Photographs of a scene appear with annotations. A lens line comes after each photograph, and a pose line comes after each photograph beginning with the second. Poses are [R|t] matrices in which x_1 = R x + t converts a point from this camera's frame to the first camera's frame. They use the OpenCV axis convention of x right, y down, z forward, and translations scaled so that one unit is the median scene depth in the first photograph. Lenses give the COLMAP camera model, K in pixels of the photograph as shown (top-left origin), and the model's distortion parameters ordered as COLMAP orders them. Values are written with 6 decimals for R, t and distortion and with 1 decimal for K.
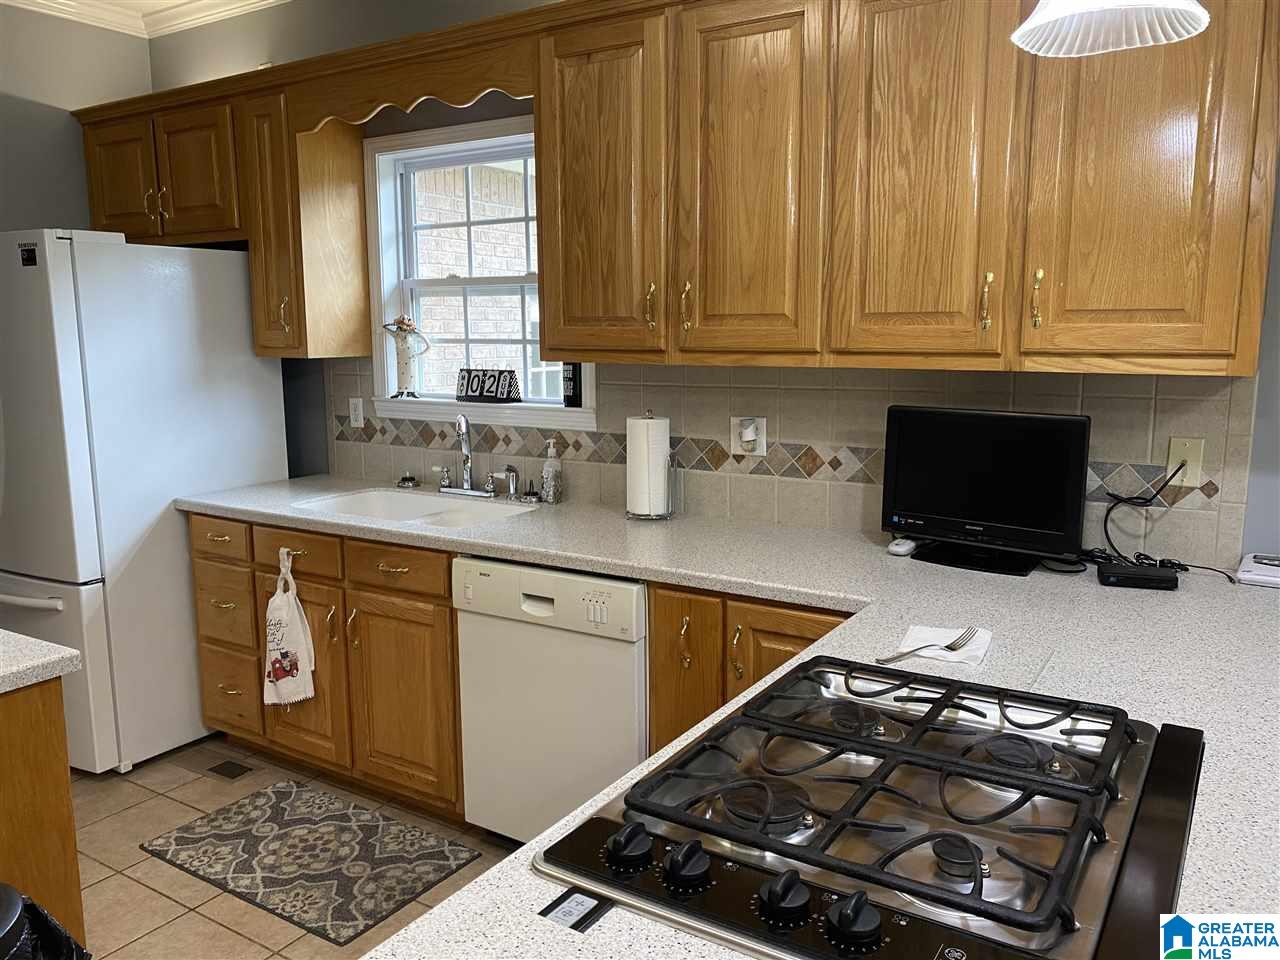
lens RADIAL K [[978.7, 0, 641.1], [0, 978.7, 477.4], [0, 0, 1]] dist [0.114912, -0.211225]
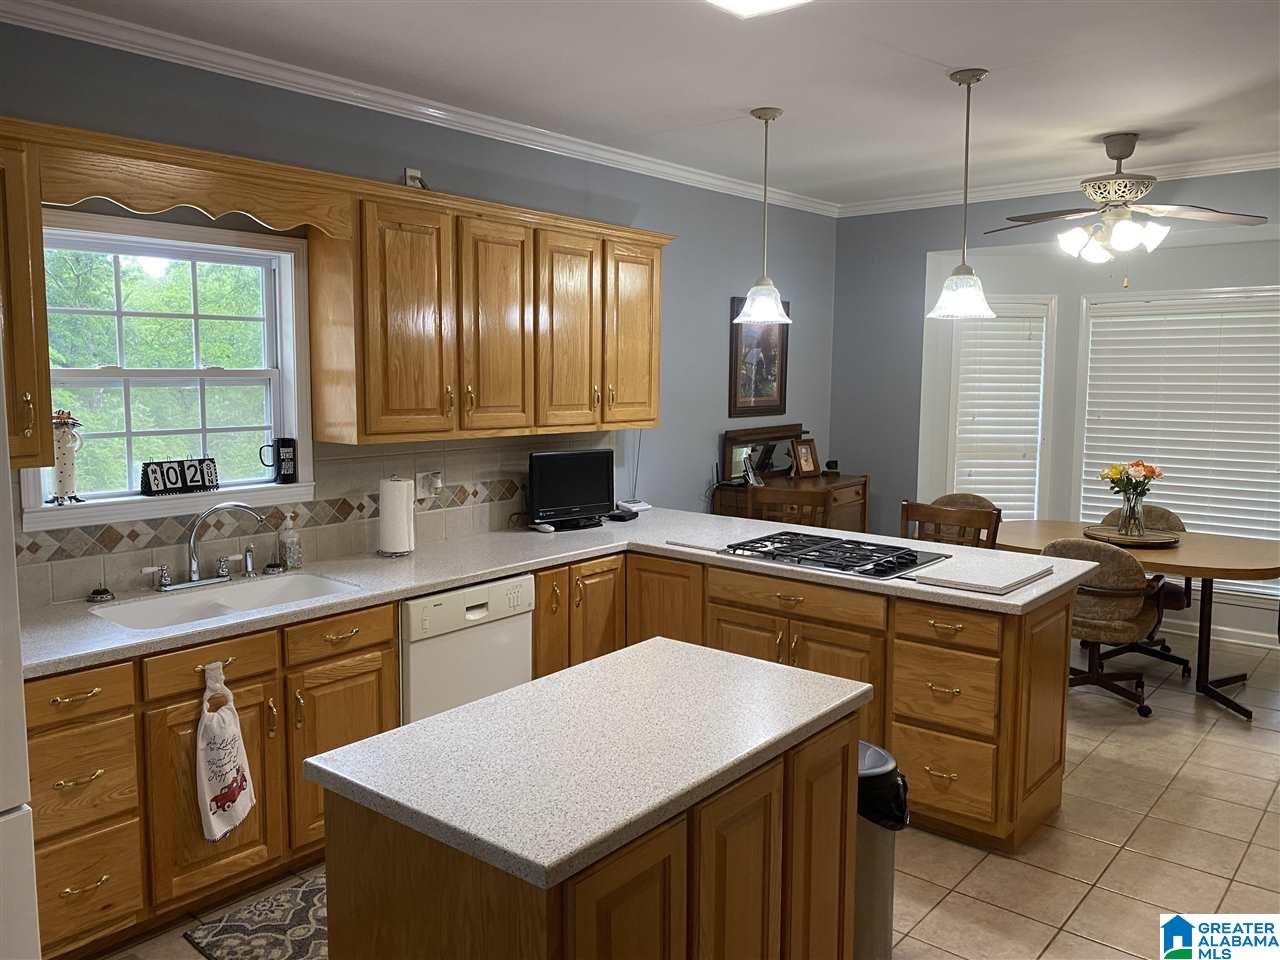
lens RADIAL K [[986.0, 0, 613.1], [0, 986.0, 460.9], [0, 0, 1]] dist [0.007023, 0.002247]
pose [[0.145591, -0.084438, 0.985735, -1.206544], [0.145827, 0.987300, 0.063034, -0.120580], [-0.978539, 0.134569, 0.156055, 0.456625]]
